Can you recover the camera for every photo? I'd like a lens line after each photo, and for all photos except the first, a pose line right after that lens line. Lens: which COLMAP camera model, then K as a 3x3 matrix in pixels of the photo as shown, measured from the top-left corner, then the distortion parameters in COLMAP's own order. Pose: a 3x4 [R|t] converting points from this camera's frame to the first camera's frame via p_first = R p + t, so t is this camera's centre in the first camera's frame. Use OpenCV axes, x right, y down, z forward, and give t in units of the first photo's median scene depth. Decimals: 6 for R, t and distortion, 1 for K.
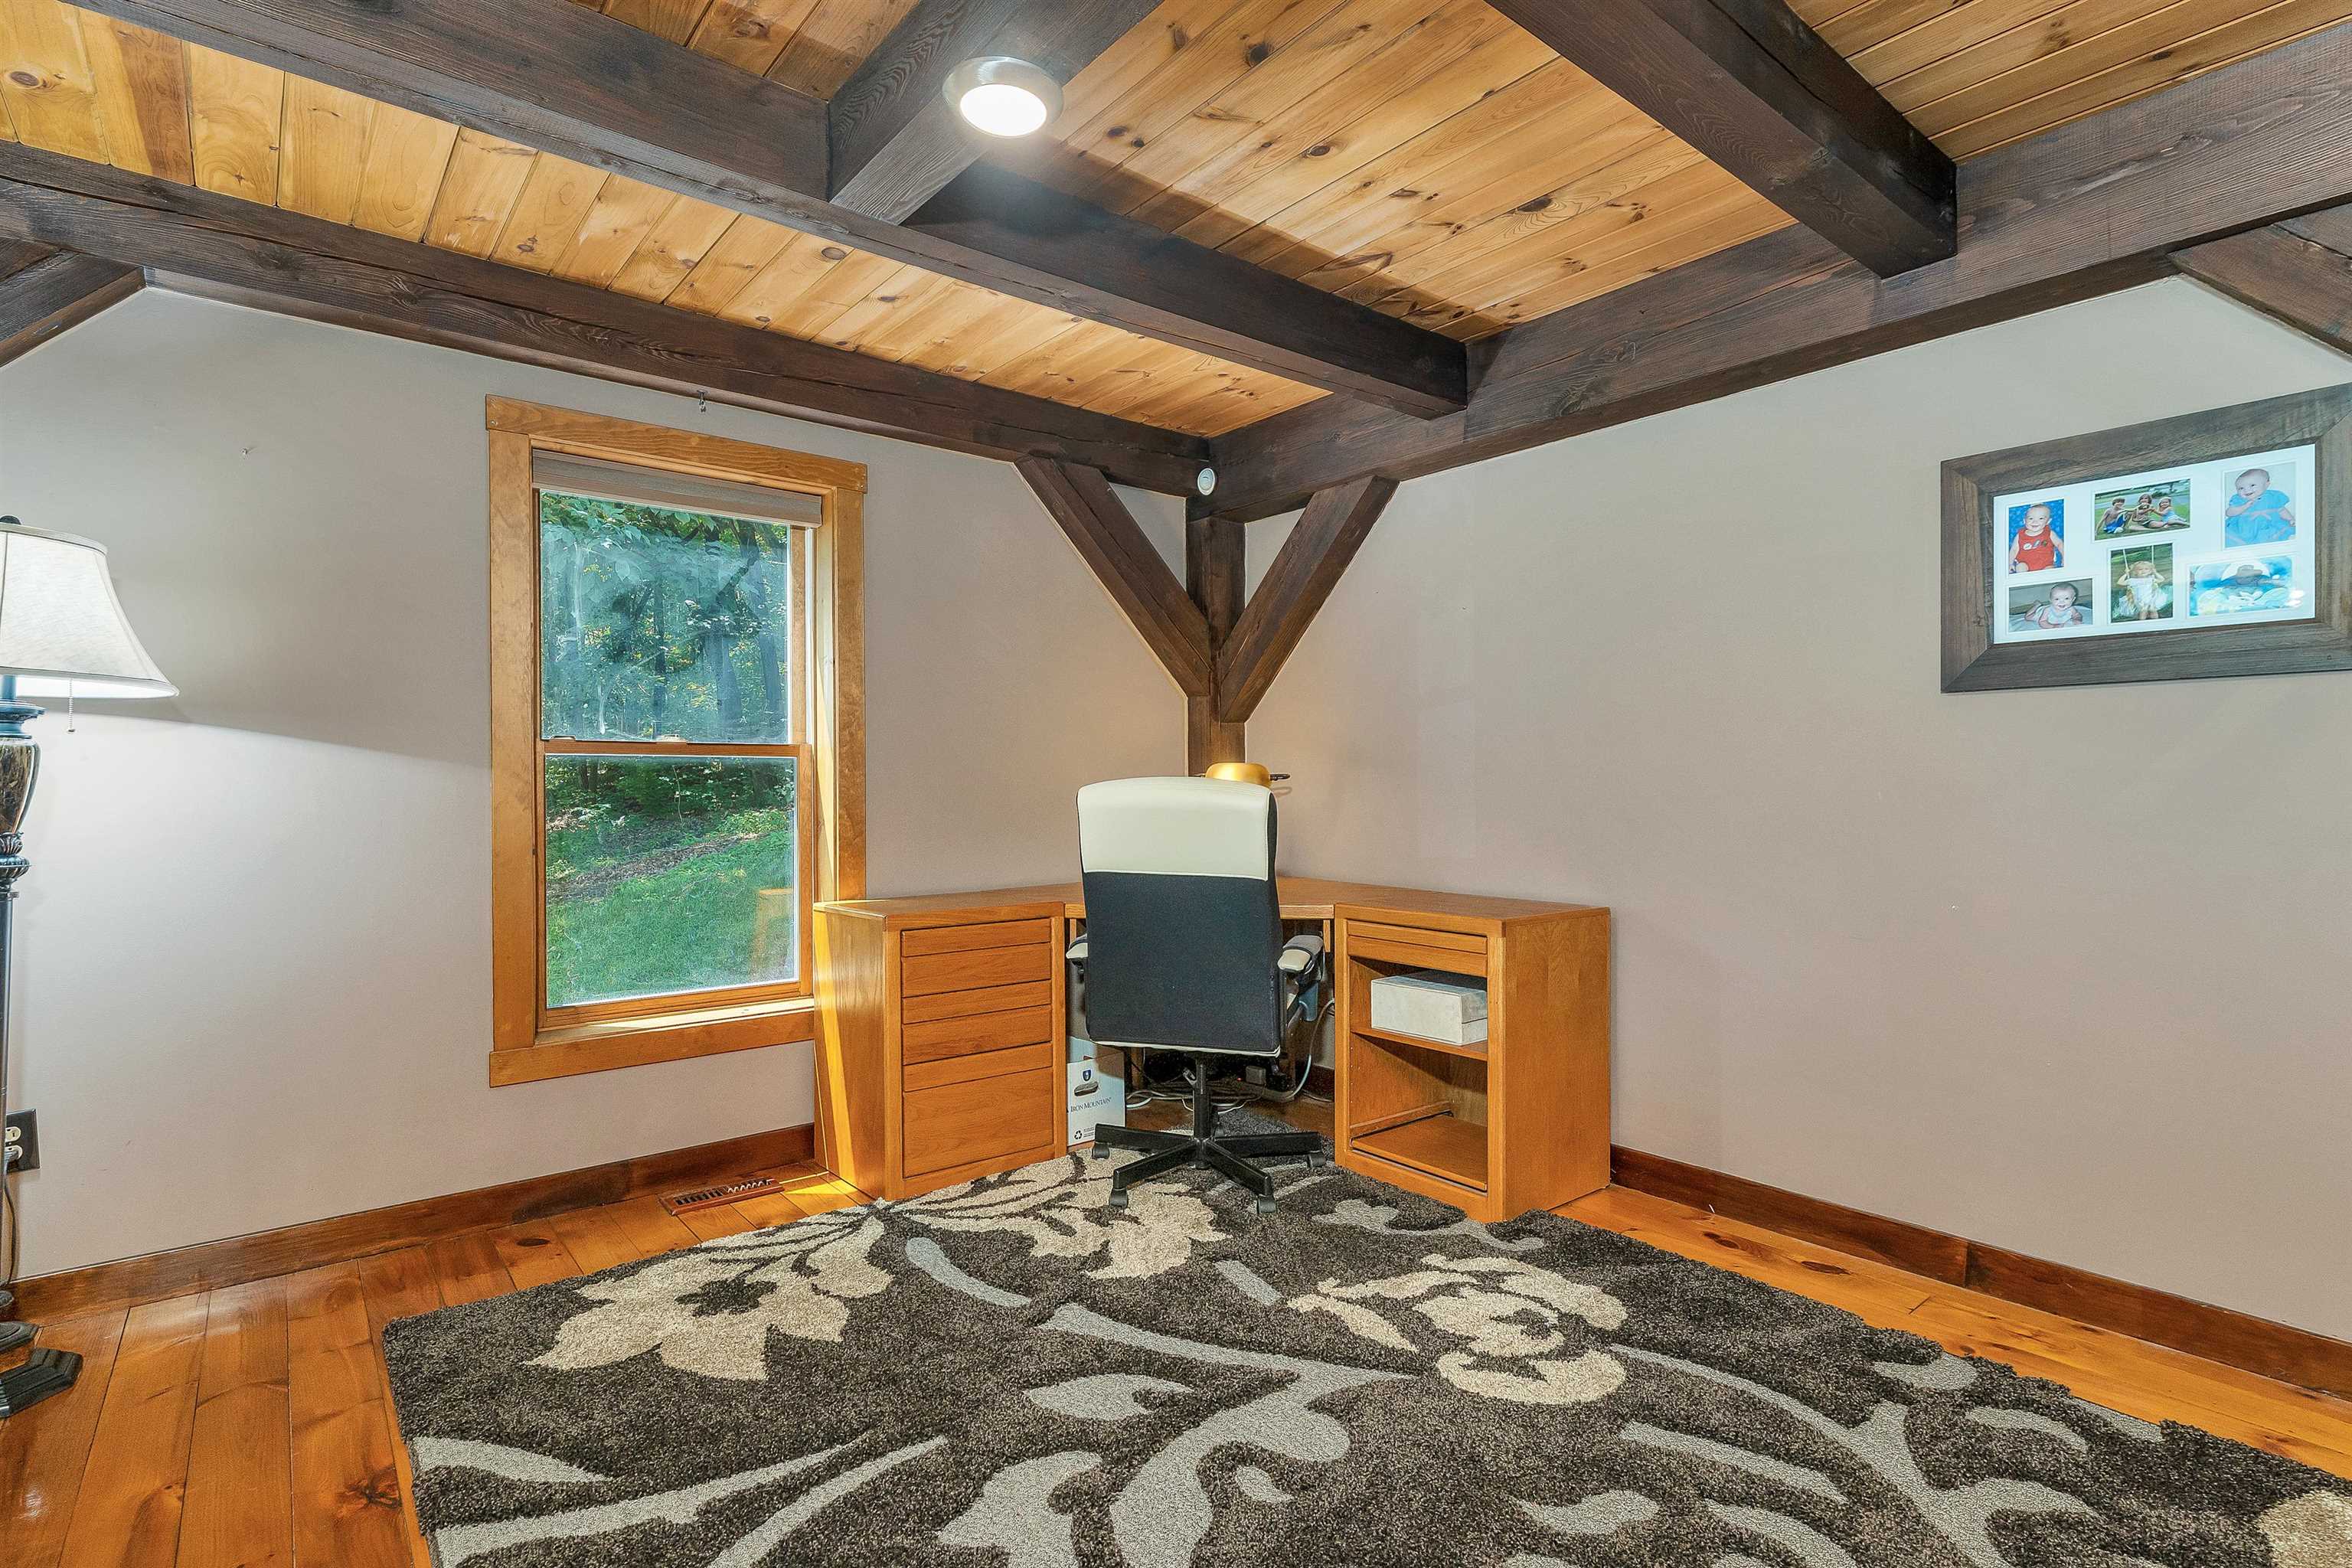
lens RADIAL K [[1113.8, 0, 1176.0], [0, 1113.8, 784.0], [0, 0, 1]] dist [0.000424, 0.000303]
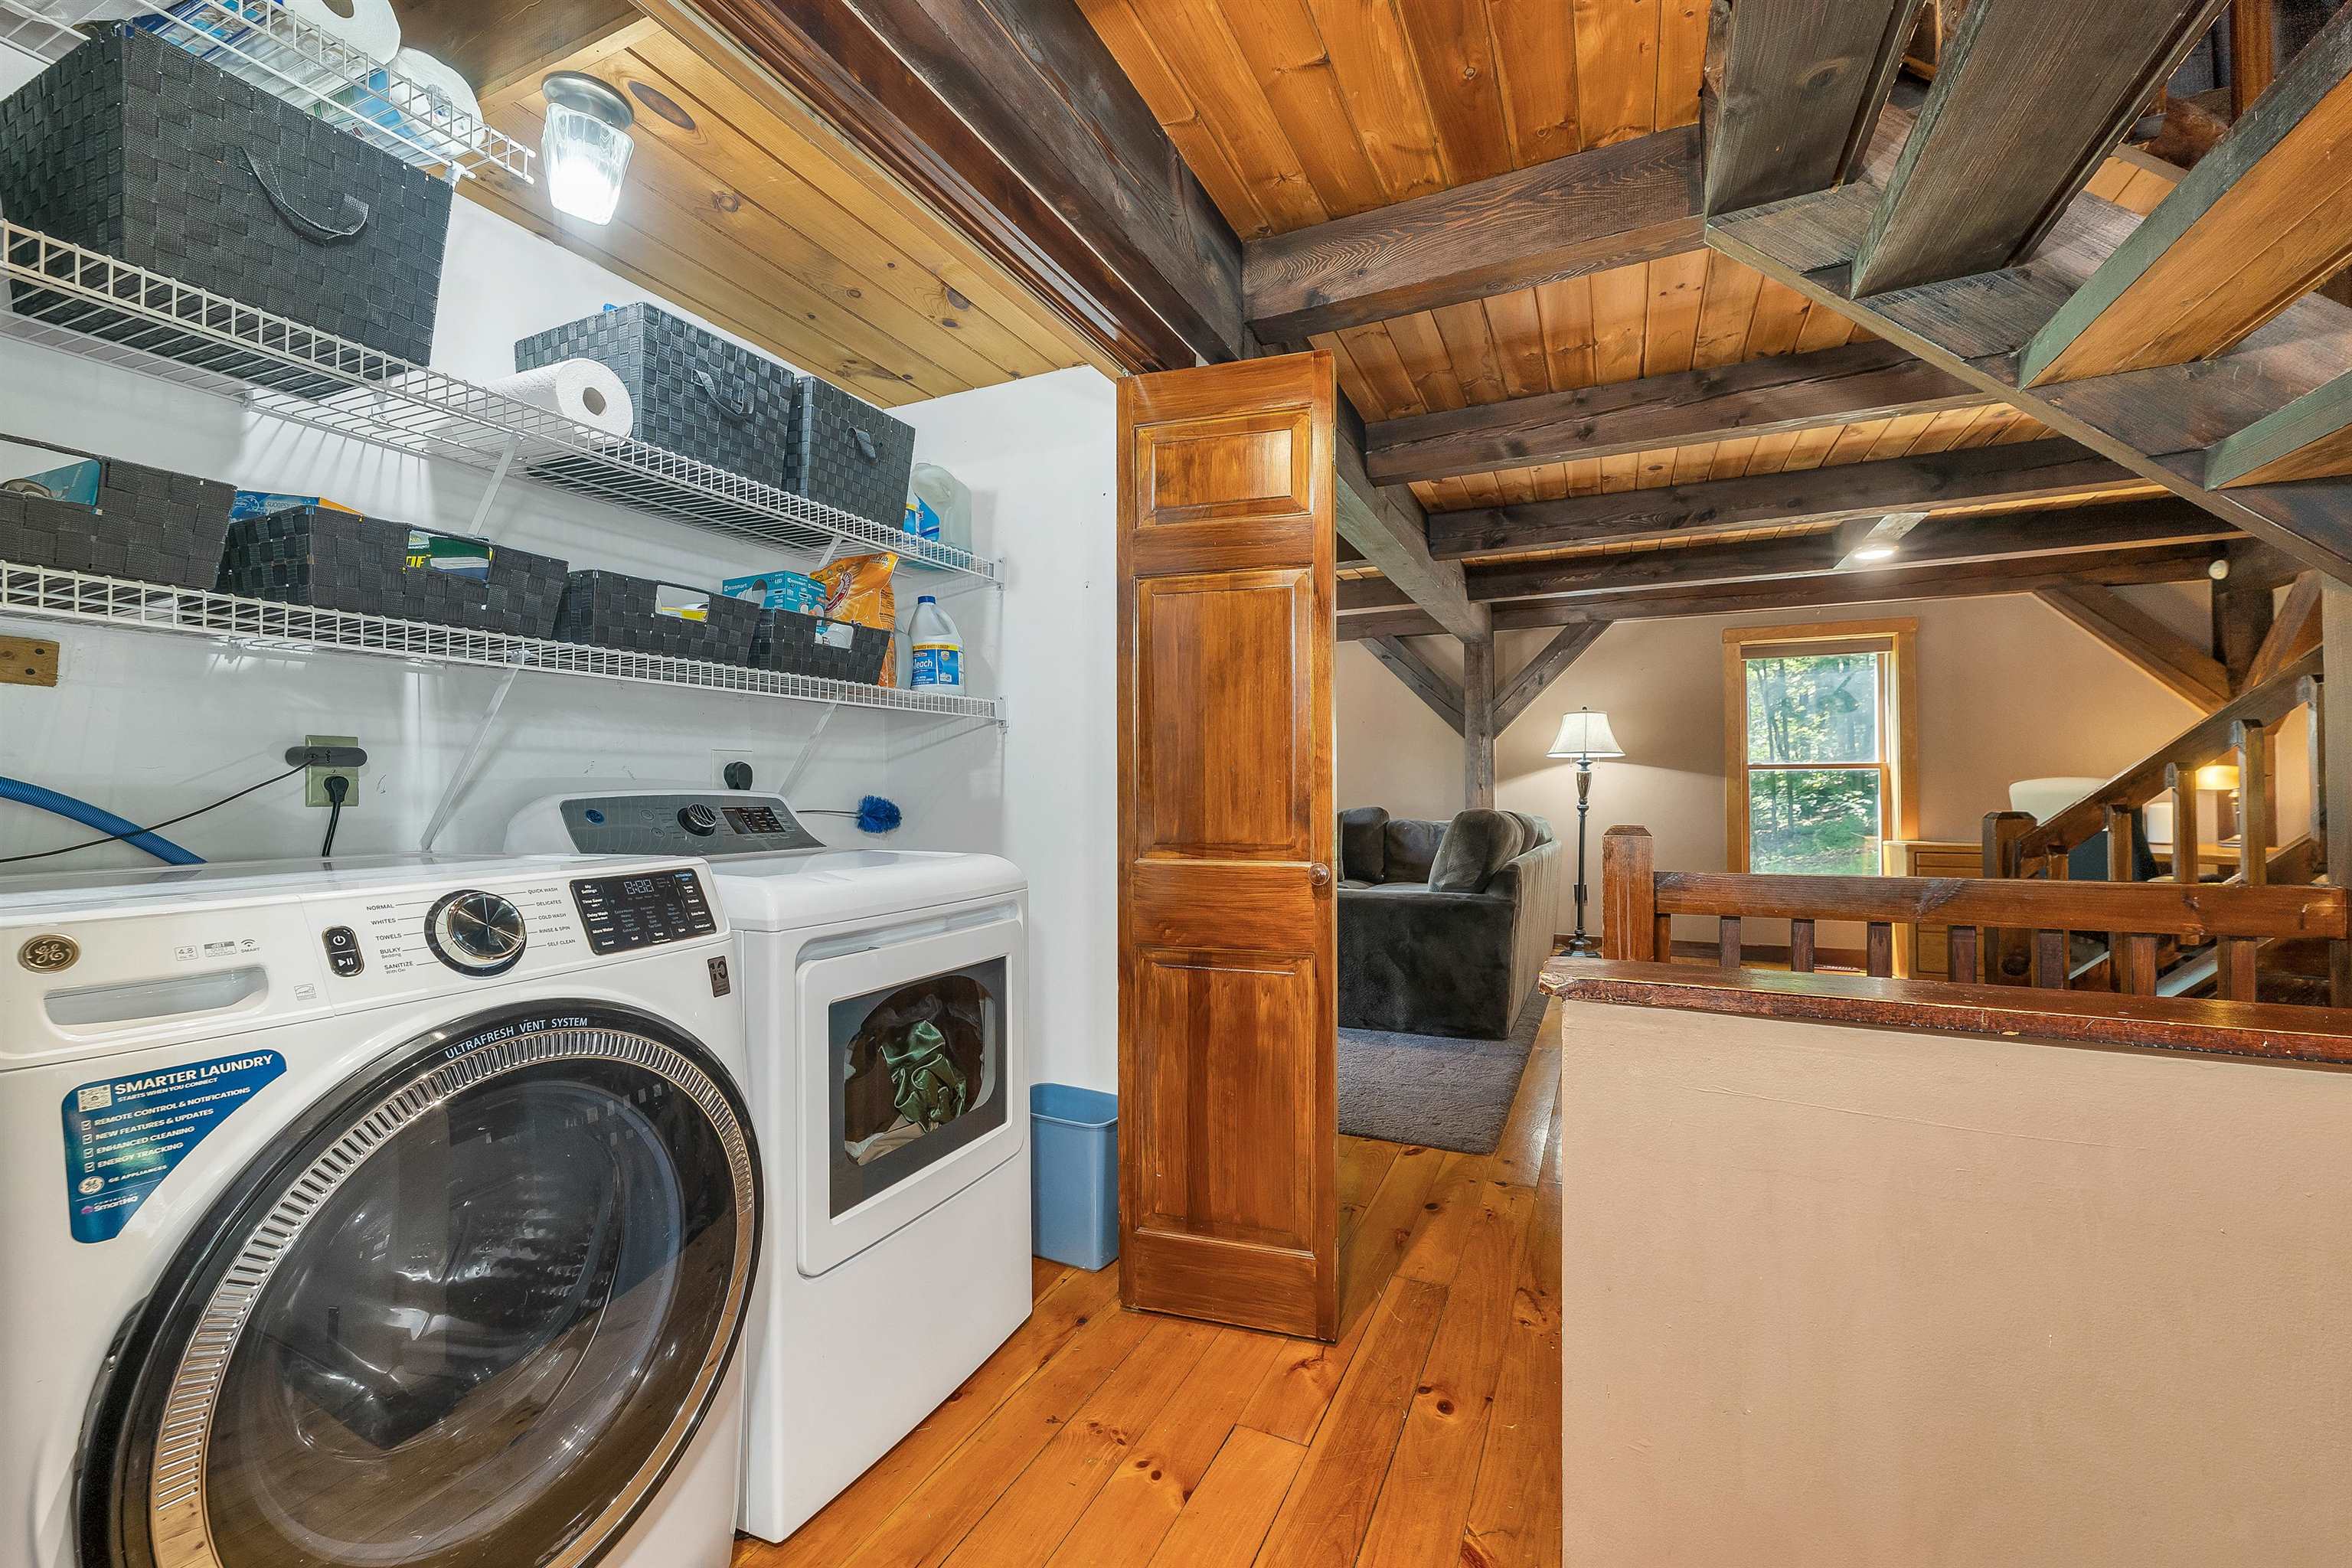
lens RADIAL K [[962.3, 0, 1176.0], [0, 962.3, 784.0], [0, 0, 1]] dist [-0.001364, -0.000063]
pose [[0.443251, -0.000408, -0.896397, 0.568926], [-0.003971, 0.999989, -0.002419, 0.009130], [0.896389, 0.004632, 0.443245, -0.768822]]
